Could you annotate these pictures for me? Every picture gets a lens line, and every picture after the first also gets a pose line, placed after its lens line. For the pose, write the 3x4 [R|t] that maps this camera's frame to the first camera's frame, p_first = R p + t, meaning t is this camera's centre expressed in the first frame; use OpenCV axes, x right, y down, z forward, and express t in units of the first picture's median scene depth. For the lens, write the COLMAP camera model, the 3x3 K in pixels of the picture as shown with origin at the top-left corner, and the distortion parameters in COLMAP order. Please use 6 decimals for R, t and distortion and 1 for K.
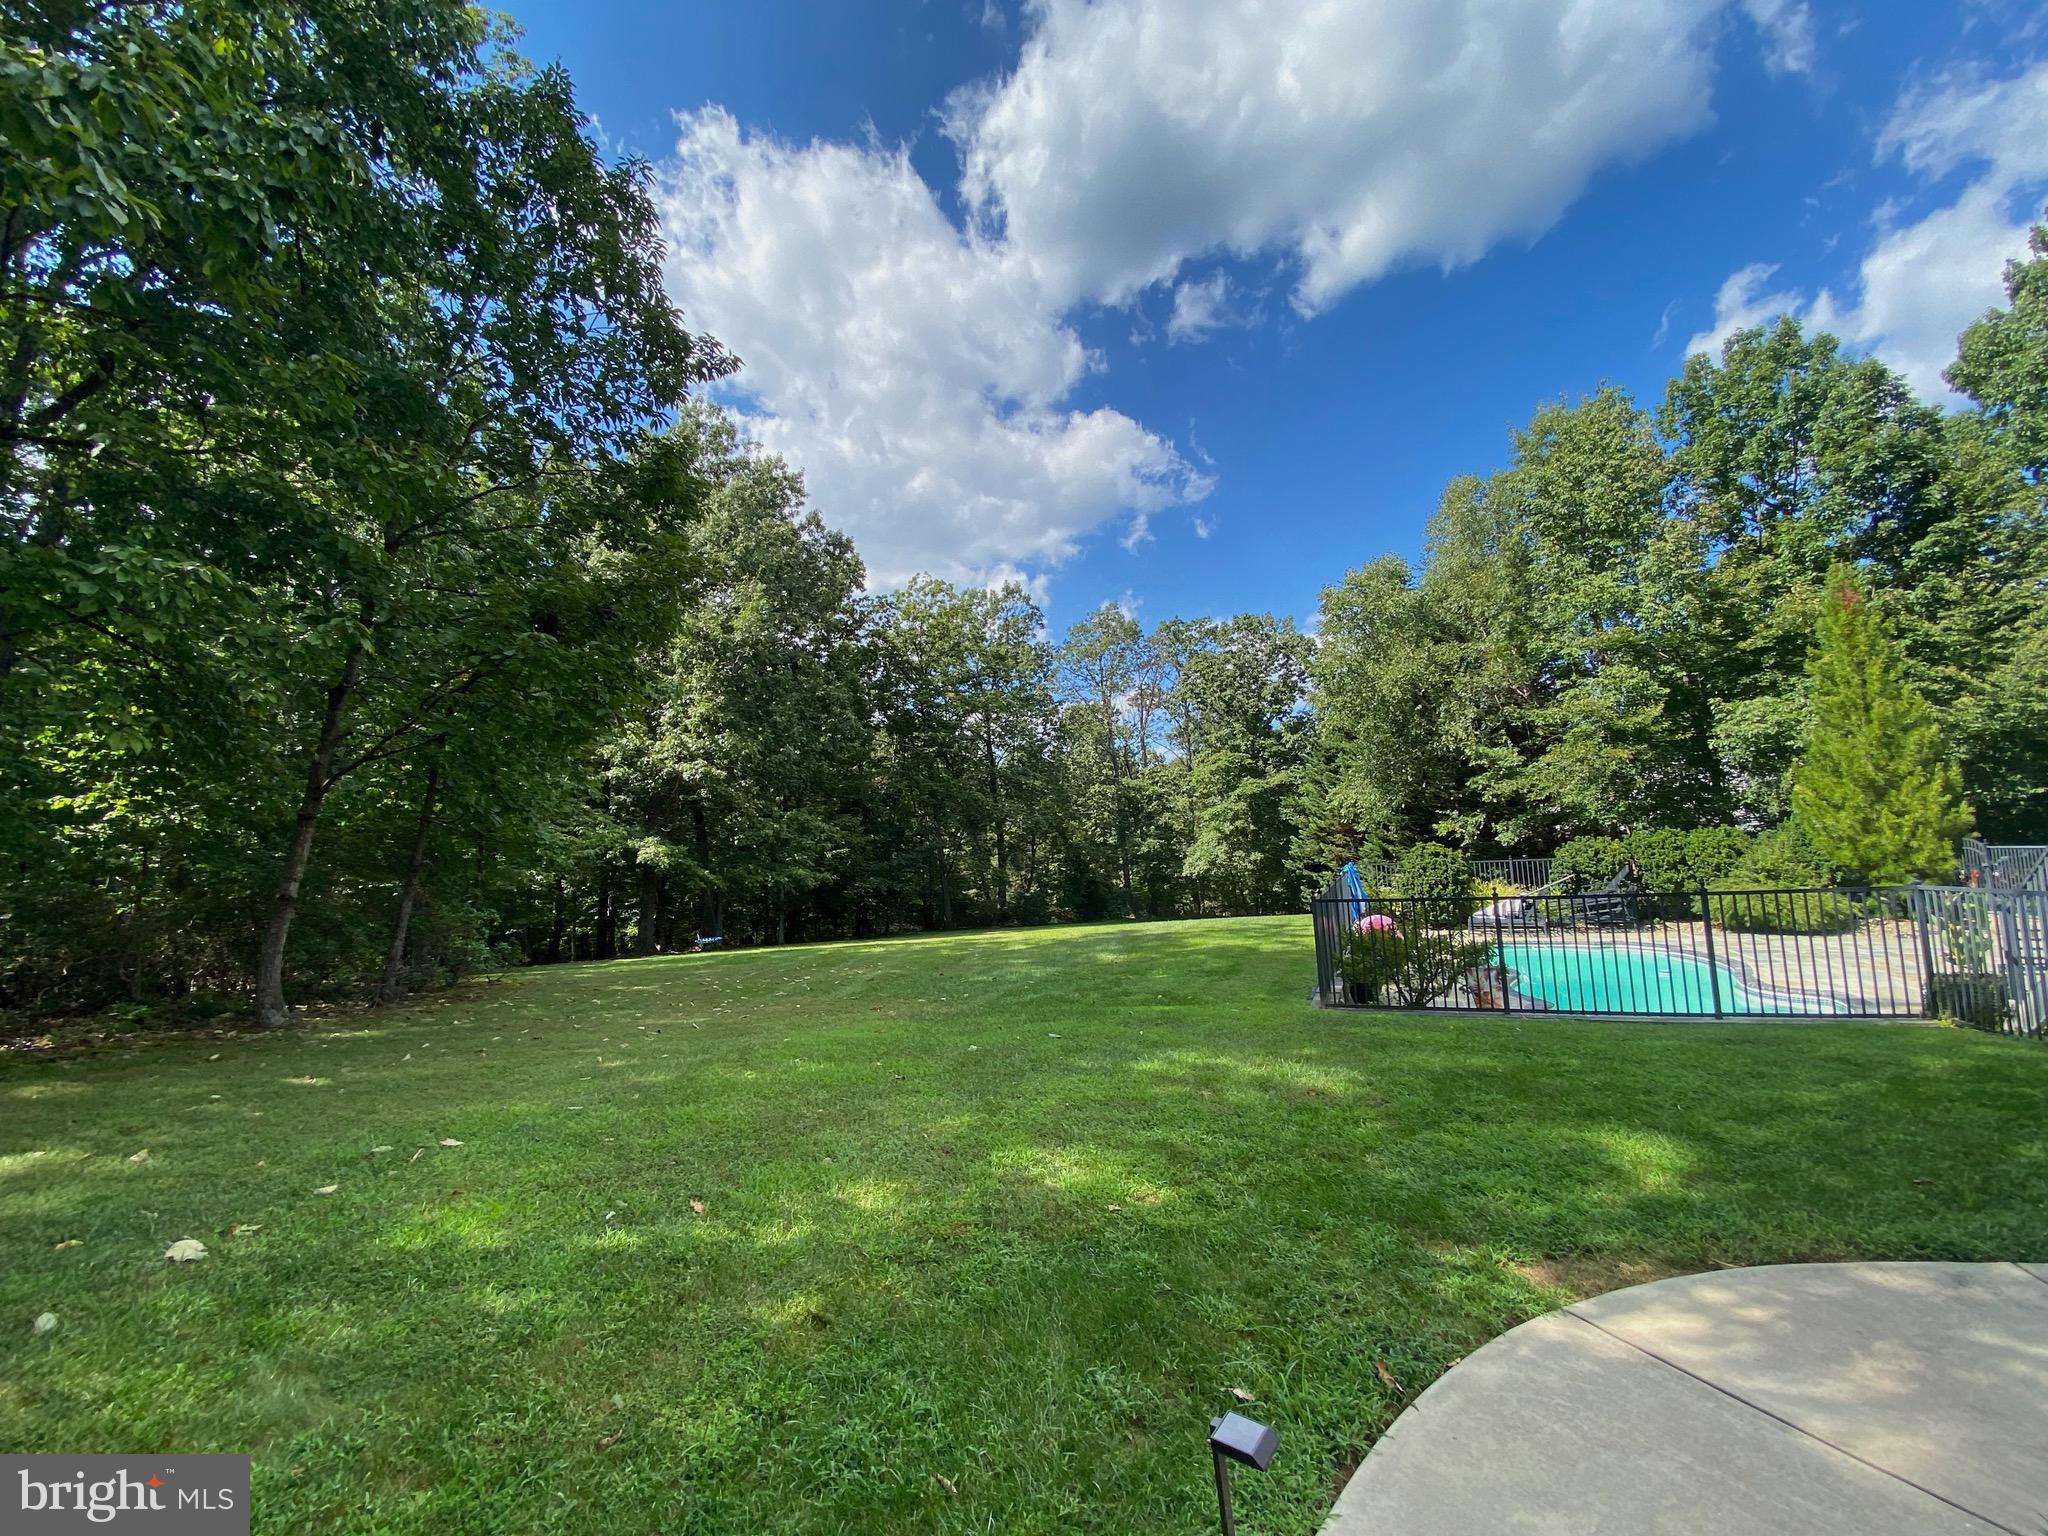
lens RADIAL K [[842.9, 0, 1027.6], [0, 842.9, 780.9], [0, 0, 1]] dist [-0.007513, -0.004456]
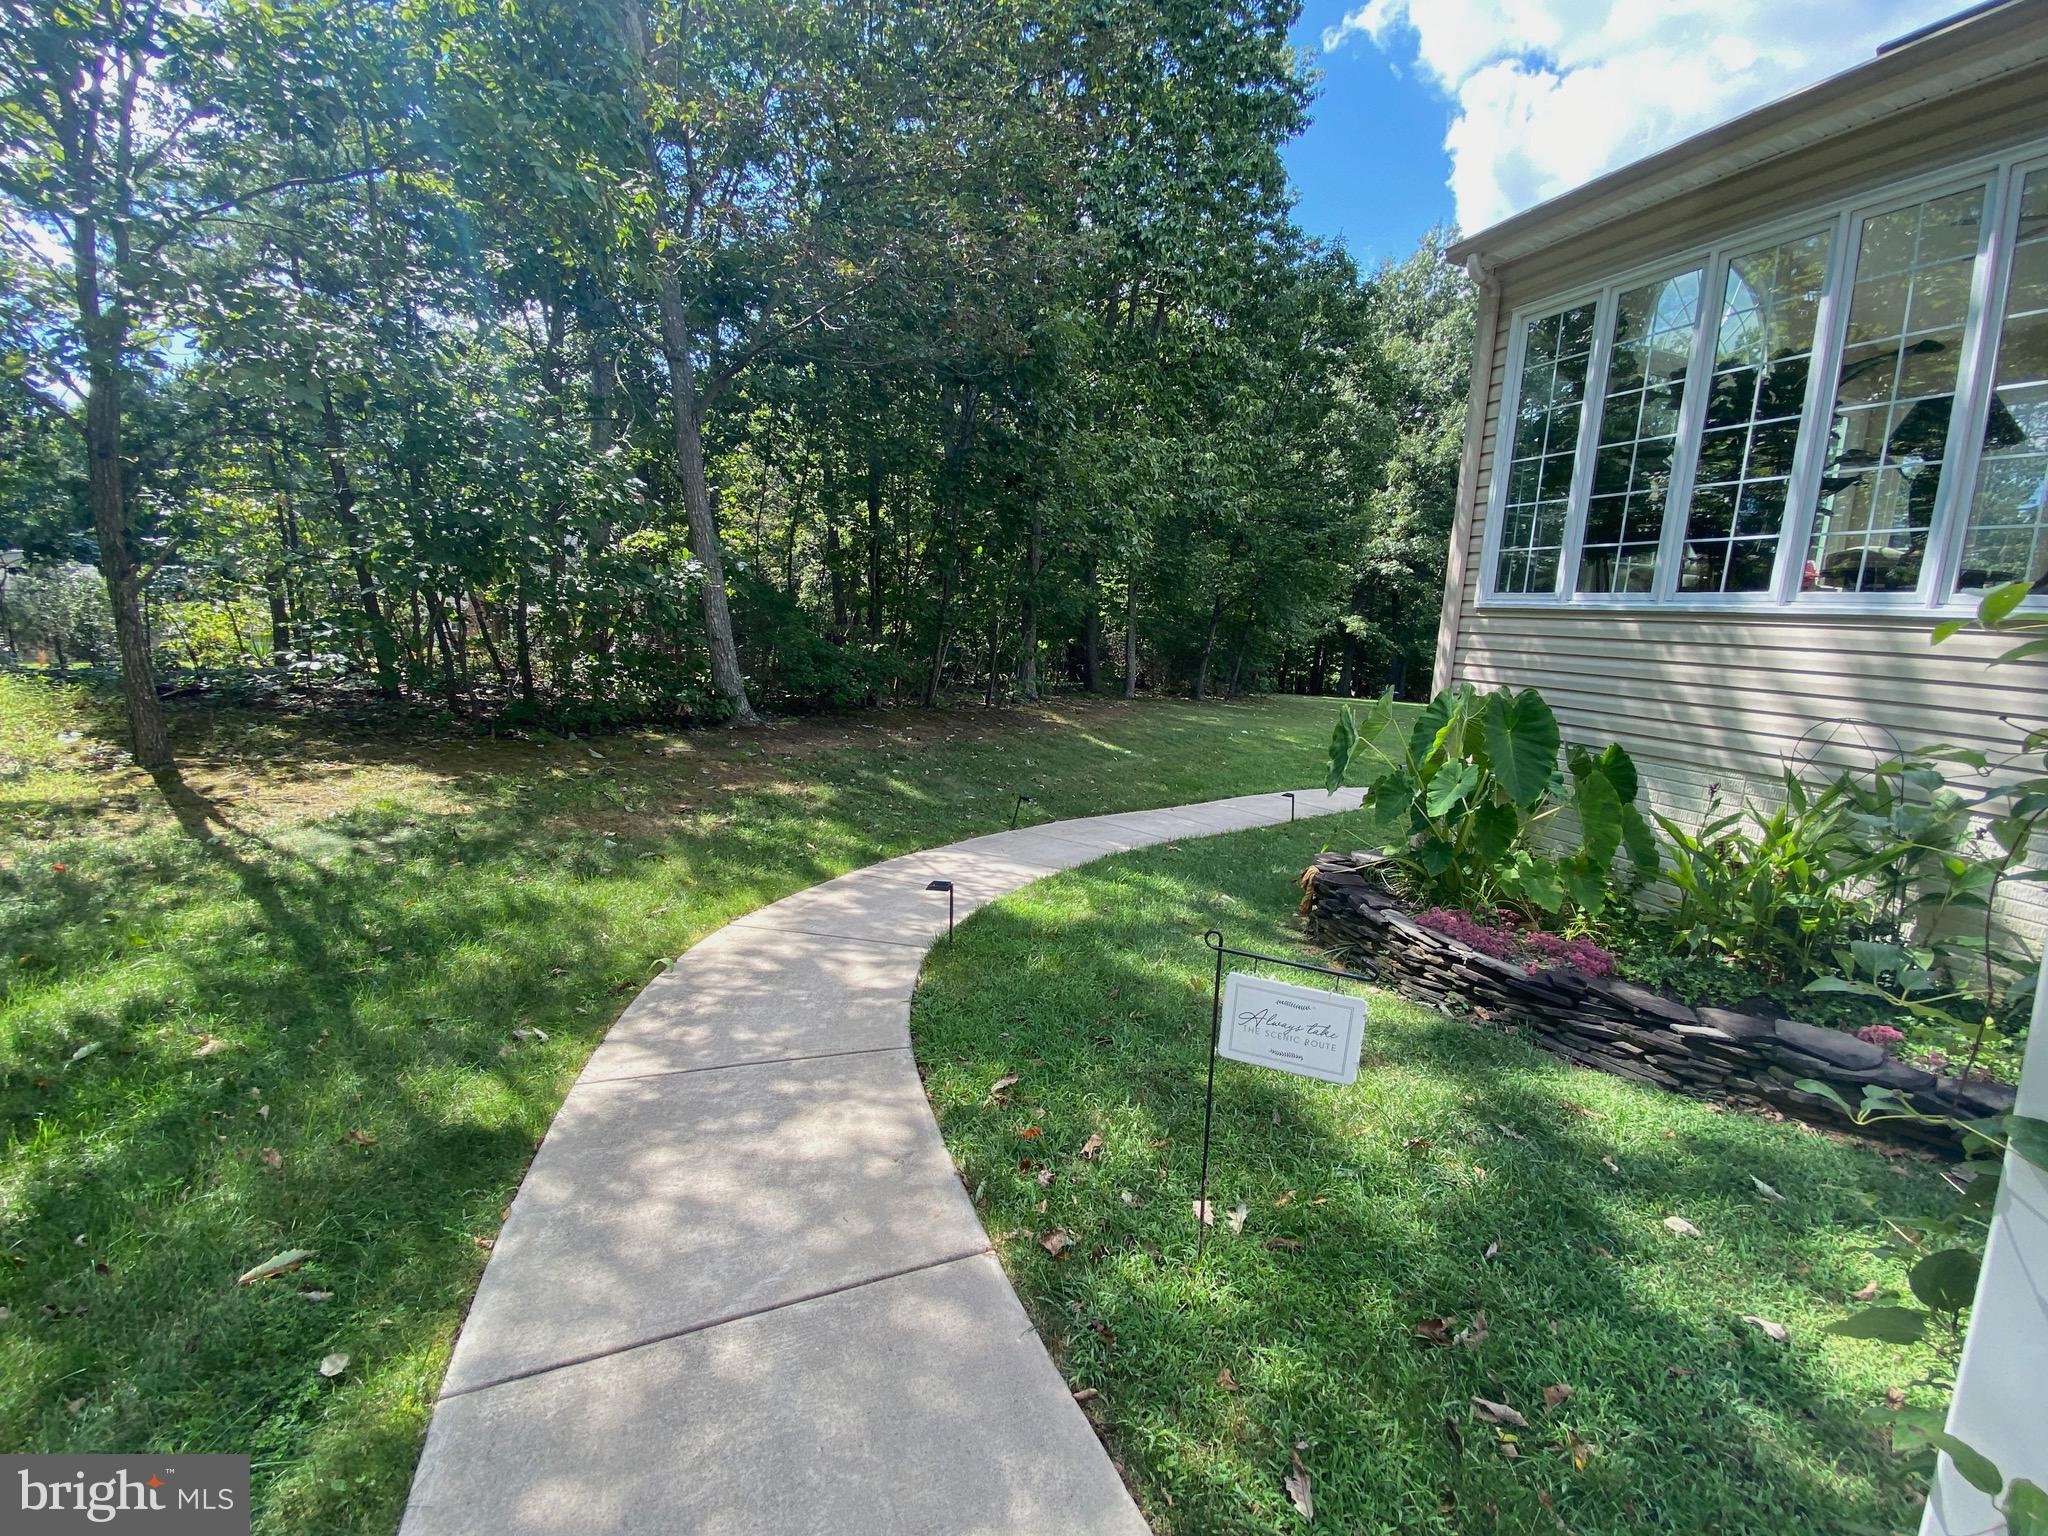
lens RADIAL K [[842.9, 0, 1037.1], [0, 842.9, 756.8], [0, 0, 1]] dist [-0.007513, -0.004456]
pose [[0.706715, 0.191479, -0.681094, 0.188965], [-0.012041, 0.965796, 0.259024, -0.060437], [0.707396, -0.174855, 0.684848, -0.402584]]
